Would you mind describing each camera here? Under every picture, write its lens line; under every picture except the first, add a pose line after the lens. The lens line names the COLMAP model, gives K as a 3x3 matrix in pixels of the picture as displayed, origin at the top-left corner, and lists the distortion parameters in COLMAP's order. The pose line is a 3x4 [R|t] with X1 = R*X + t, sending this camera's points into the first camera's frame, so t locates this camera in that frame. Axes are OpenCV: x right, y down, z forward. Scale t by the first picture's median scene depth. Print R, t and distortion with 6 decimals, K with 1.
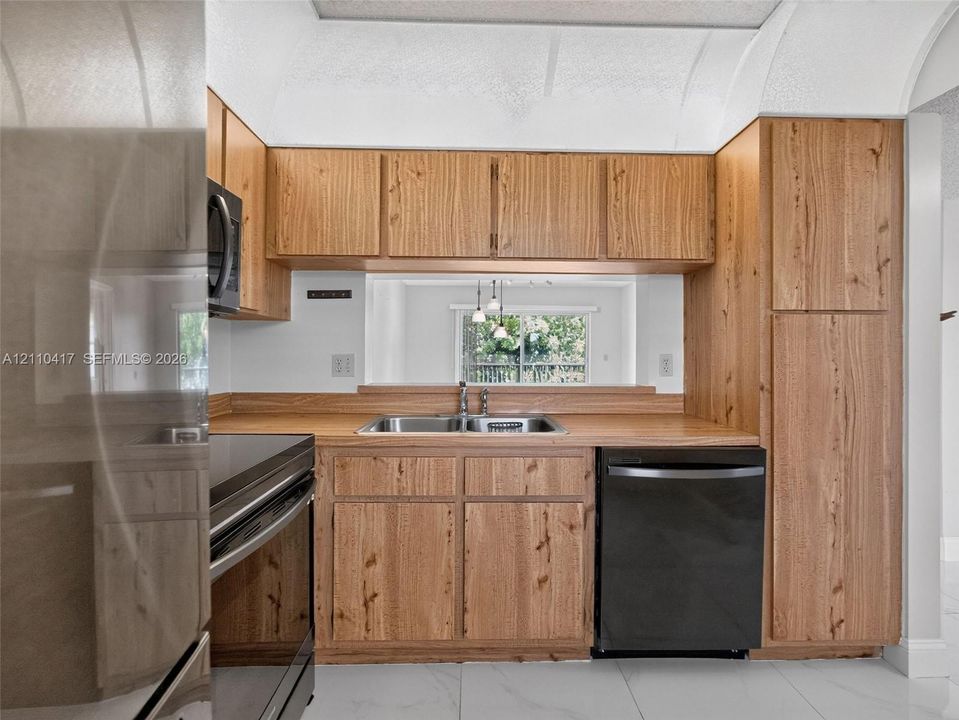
lens RADIAL K [[456.8, 0, 479.5], [0, 456.8, 360.0], [0, 0, 1]] dist [-0.014291, 0.007808]
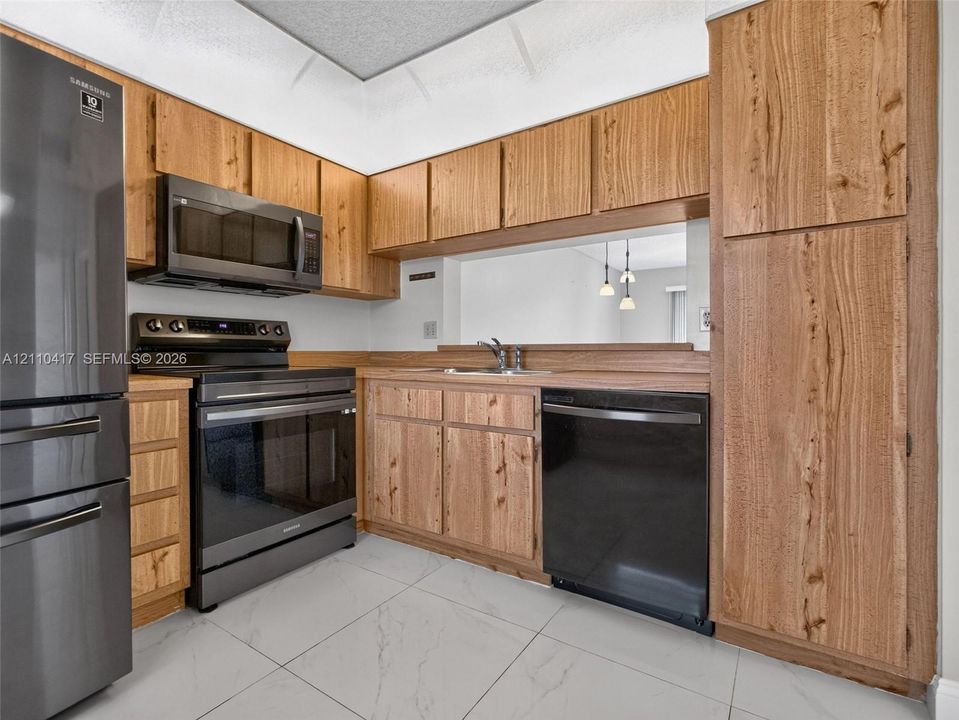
lens RADIAL K [[456.8, 0, 479.5], [0, 456.8, 360.0], [0, 0, 1]] dist [-0.014291, 0.007808]
pose [[0.822603, 0.006549, -0.568578, 0.752941], [-0.004119, 0.999976, 0.005560, 0.120772], [0.568601, -0.002232, 0.822611, 0.015417]]
